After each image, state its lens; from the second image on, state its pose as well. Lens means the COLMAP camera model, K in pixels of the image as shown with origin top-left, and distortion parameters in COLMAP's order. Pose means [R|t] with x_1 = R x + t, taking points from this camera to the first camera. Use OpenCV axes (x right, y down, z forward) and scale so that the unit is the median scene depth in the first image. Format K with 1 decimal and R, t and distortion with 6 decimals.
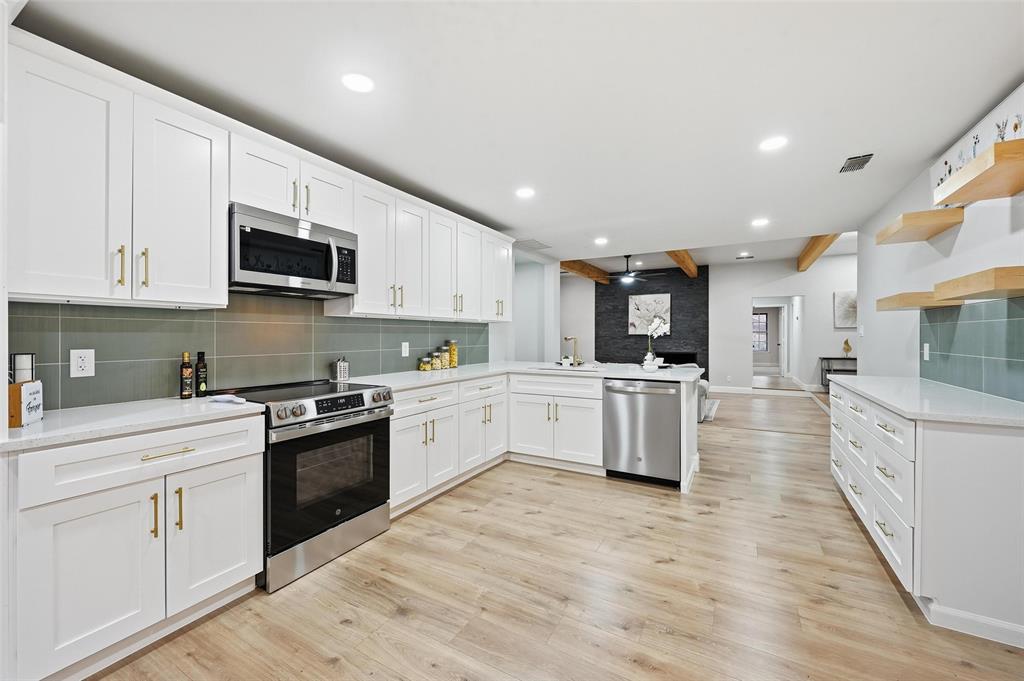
lens RADIAL K [[409.1, 0, 510.7], [0, 409.1, 334.5], [0, 0, 1]] dist [0.000766, 0.000685]
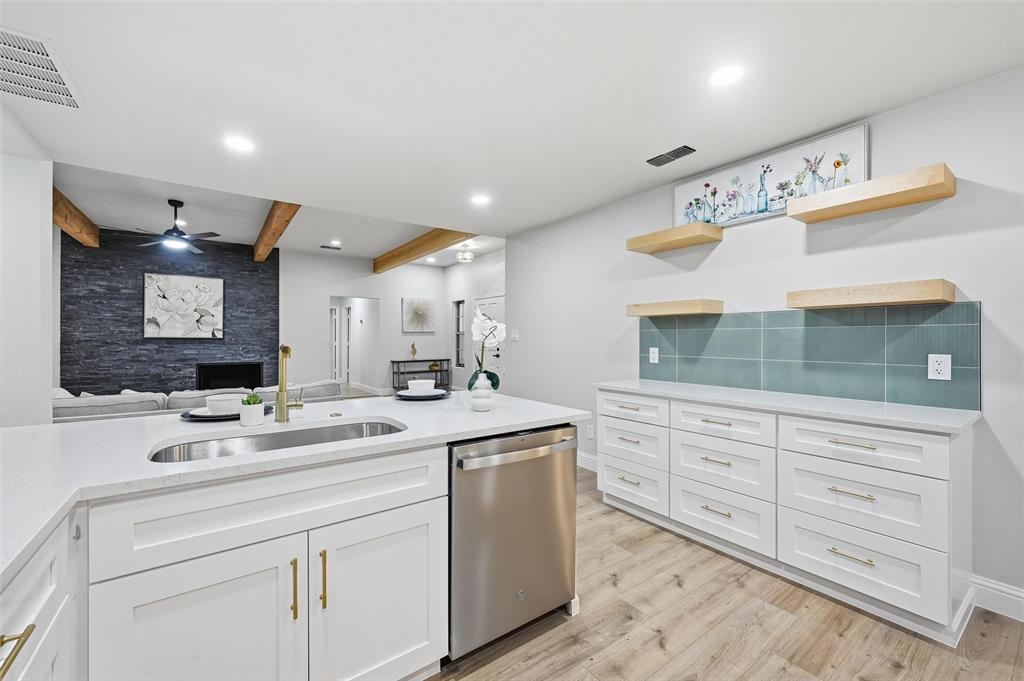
lens RADIAL K [[409.1, 0, 509.3], [0, 409.1, 341.3], [0, 0, 1]] dist [0.000766, 0.000685]
pose [[0.411964, -0.004369, 0.911190, -0.146468], [-0.004158, 0.999969, 0.006675, -0.001314], [-0.911191, -0.006539, 0.411933, 0.893149]]
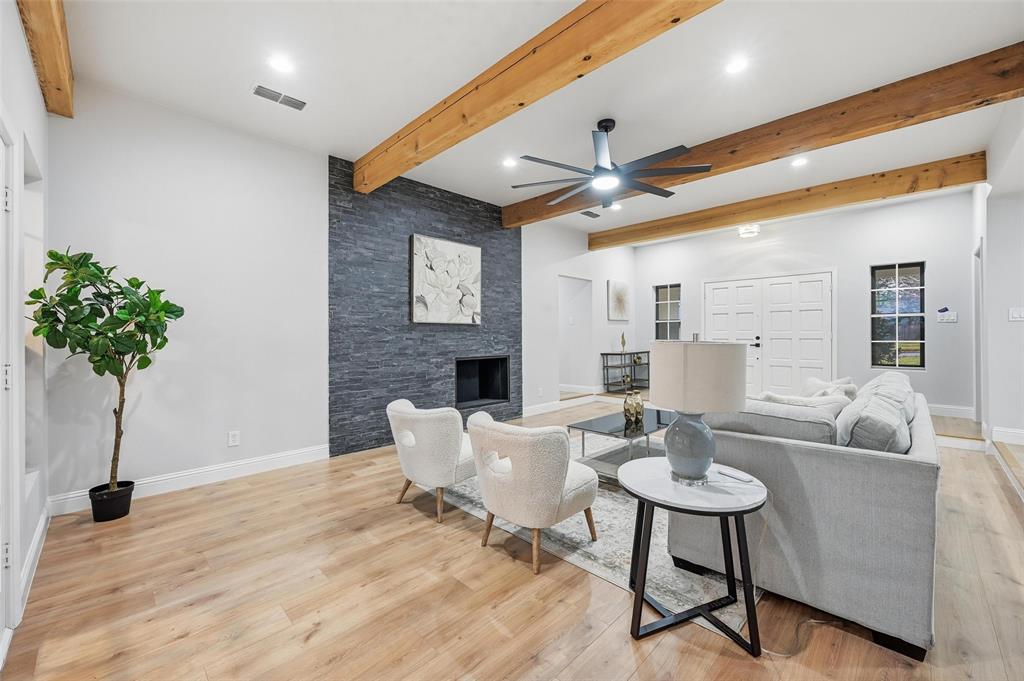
lens RADIAL K [[409.1, 0, 515.0], [0, 409.1, 347.6], [0, 0, 1]] dist [0.000766, 0.000685]
pose [[0.261162, -0.030011, 0.964828, -0.382999], [0.000429, 0.999520, 0.030973, 0.047480], [-0.965295, -0.007675, 0.261050, 2.711332]]
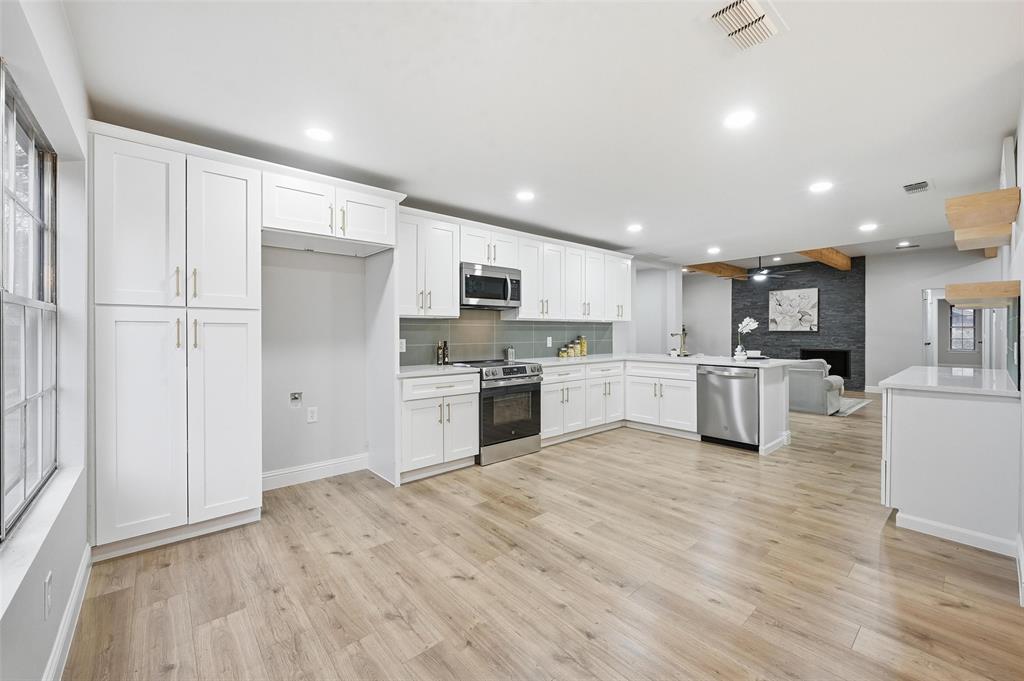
lens RADIAL K [[409.1, 0, 508.3], [0, 409.1, 335.4], [0, 0, 1]] dist [0.000766, 0.000685]
pose [[0.940090, 0.000356, -0.340927, 0.119227], [0.002932, 0.999954, 0.009130, -0.000016], [0.340914, -0.009582, 0.940046, -0.494114]]
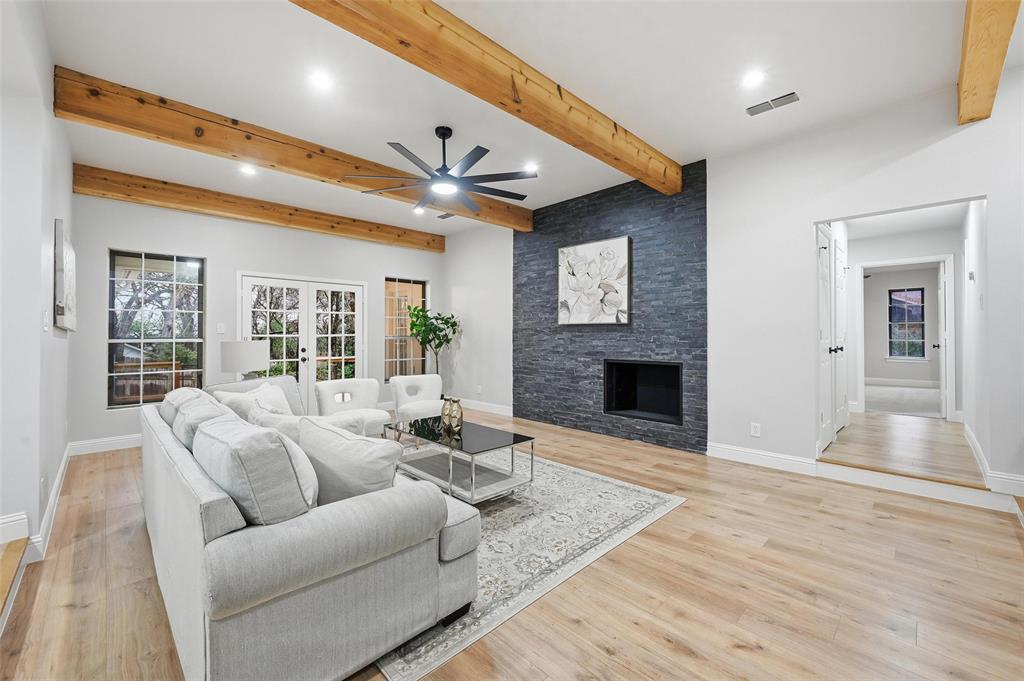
lens RADIAL K [[409.1, 0, 509.4], [0, 409.1, 333.8], [0, 0, 1]] dist [0.000766, 0.000685]
pose [[0.961164, -0.001672, -0.275971, 1.291149], [0.001938, 0.999998, 0.000692, 0.039695], [0.275969, -0.001200, 0.961166, 1.699257]]
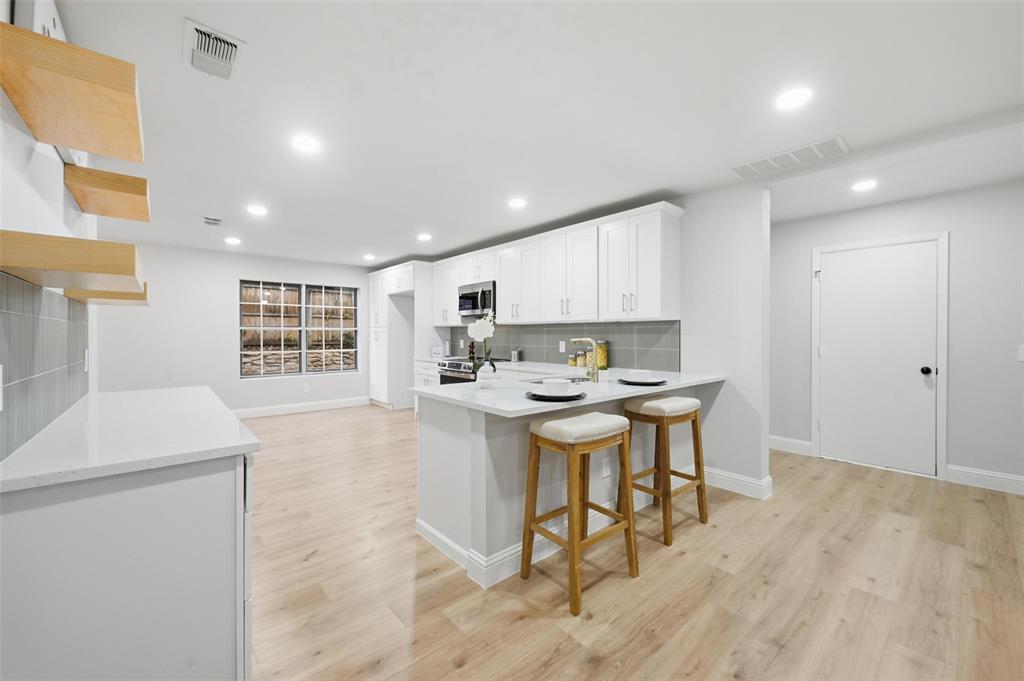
lens RADIAL K [[409.1, 0, 514.4], [0, 409.1, 340.9], [0, 0, 1]] dist [0.000766, 0.000685]
pose [[-0.327189, 0.019459, -0.944758, 1.188842], [0.004760, 0.999809, 0.018944, -0.007758], [0.944947, 0.001701, -0.327219, 1.520447]]
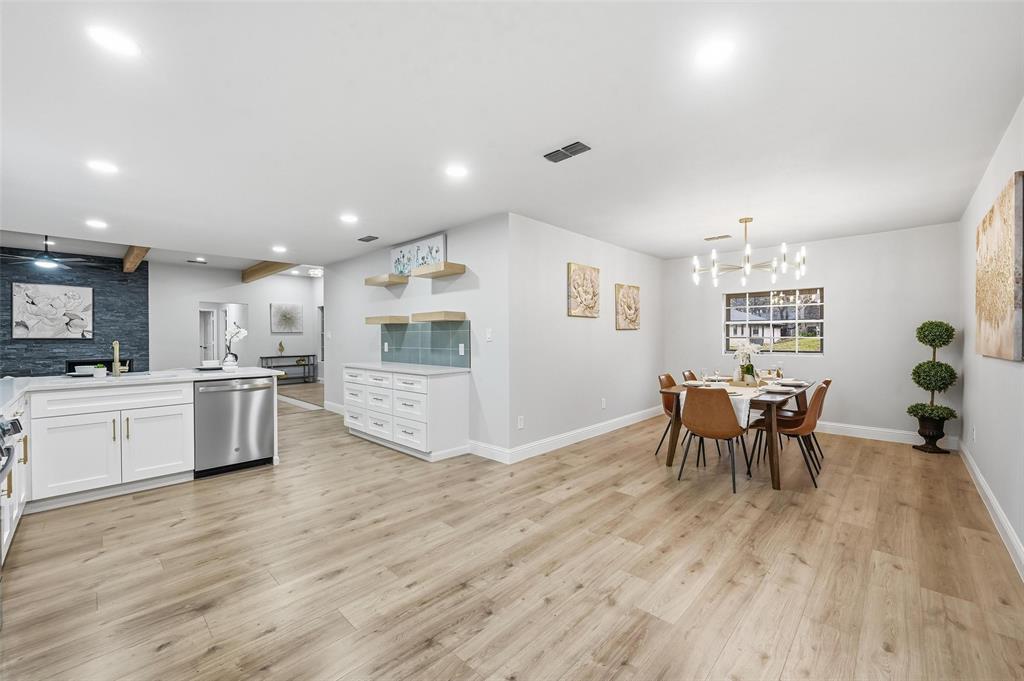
lens RADIAL K [[409.1, 0, 508.9], [0, 409.1, 340.7], [0, 0, 1]] dist [0.000766, 0.000685]
pose [[0.246659, -0.008478, 0.969065, -0.641426], [0.001269, 0.999964, 0.008425, -0.001811], [-0.969102, -0.000848, 0.246660, 0.002027]]
